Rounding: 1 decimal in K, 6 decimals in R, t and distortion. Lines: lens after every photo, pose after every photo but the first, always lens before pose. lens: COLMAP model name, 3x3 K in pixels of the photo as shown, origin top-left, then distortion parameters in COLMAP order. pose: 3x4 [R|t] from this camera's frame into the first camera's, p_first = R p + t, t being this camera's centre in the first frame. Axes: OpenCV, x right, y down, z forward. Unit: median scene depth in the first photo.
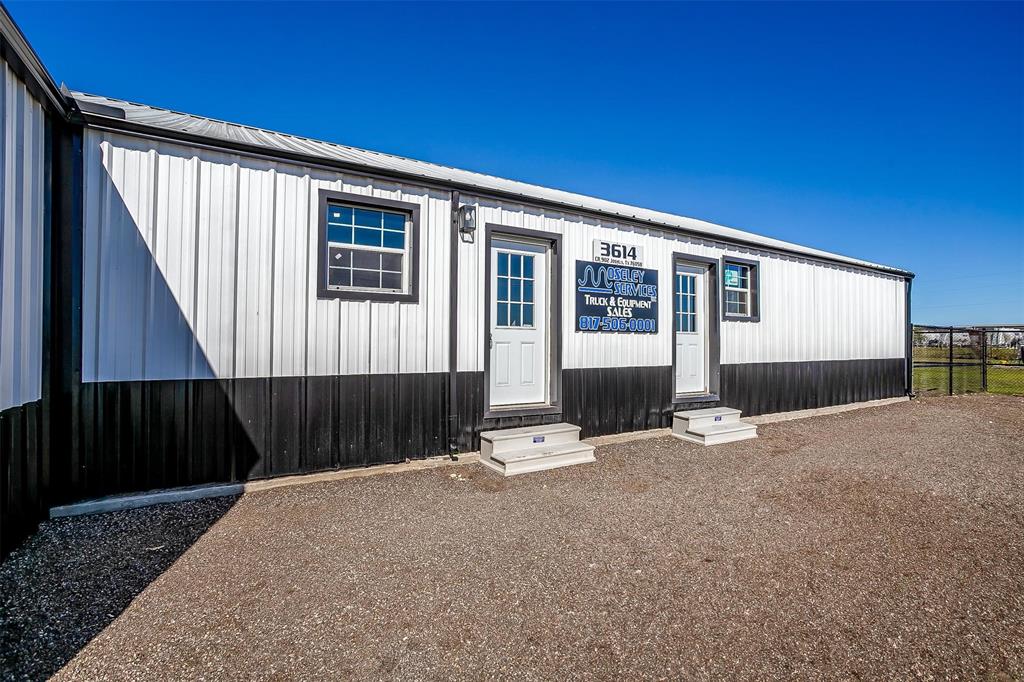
lens RADIAL K [[499.7, 0, 512.0], [0, 499.7, 341.0], [0, 0, 1]] dist [-0.056937, 0.034558]
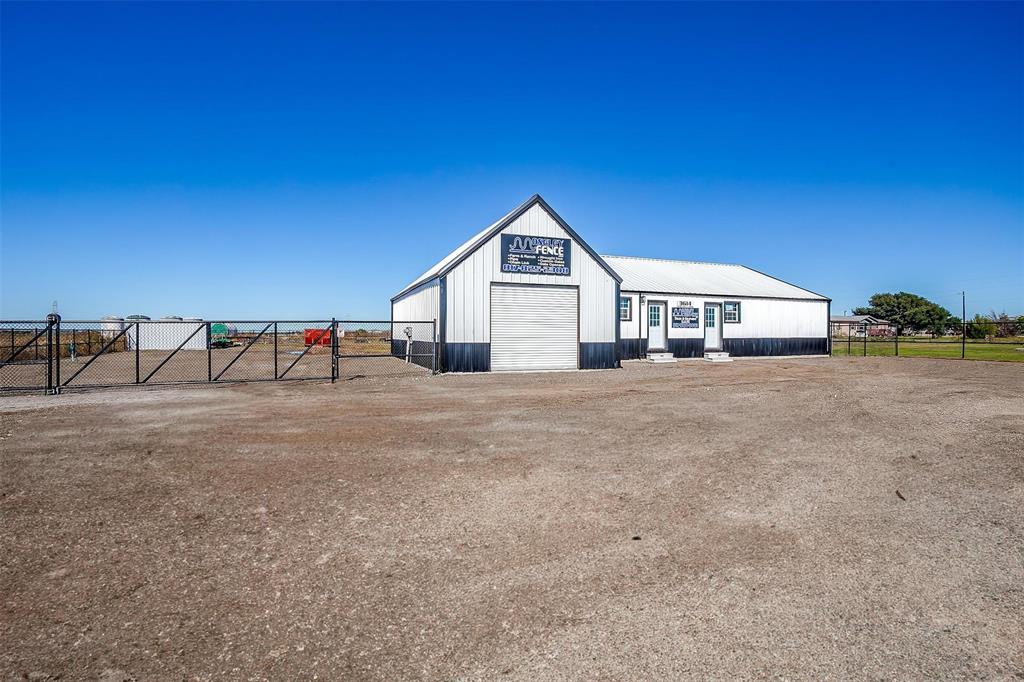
lens RADIAL K [[514.8, 0, 487.1], [0, 514.8, 333.8], [0, 0, 1]] dist [-0.057019, 0.038858]
pose [[0.977249, -0.004004, -0.212057, -0.365598], [0.004437, 0.999989, 0.001564, 0.012331], [0.212048, -0.002469, 0.977256, -2.681438]]
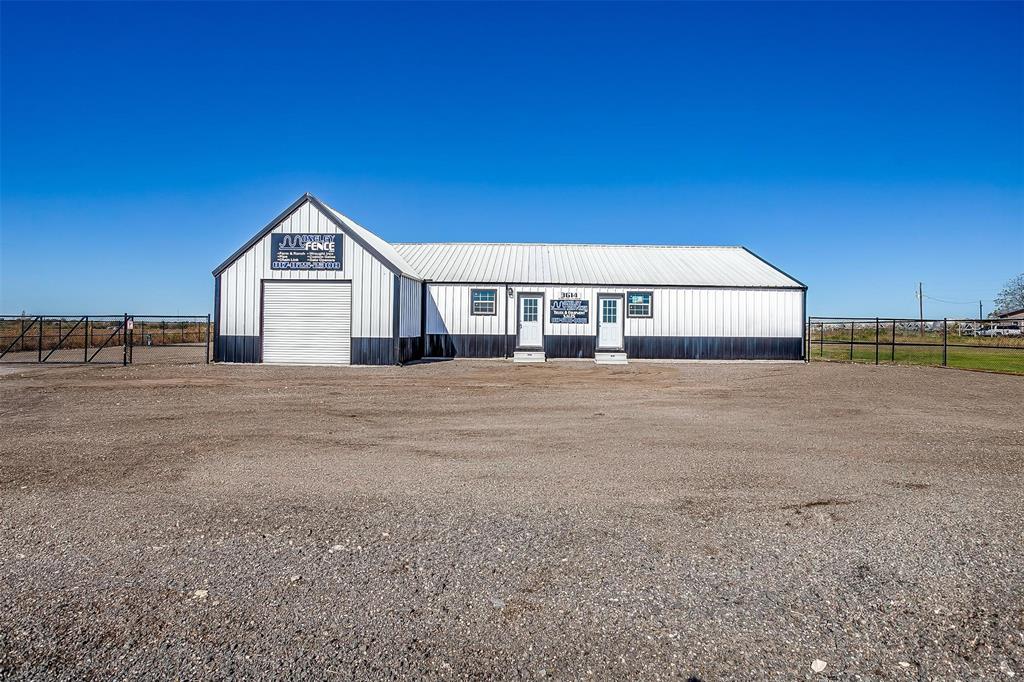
lens RADIAL K [[514.8, 0, 487.1], [0, 514.8, 333.8], [0, 0, 1]] dist [-0.057019, 0.038858]
pose [[0.820859, 0.009359, -0.571054, 1.566993], [-0.004188, 0.999937, 0.010369, 0.015622], [0.571116, -0.006119, 0.820847, -1.762417]]
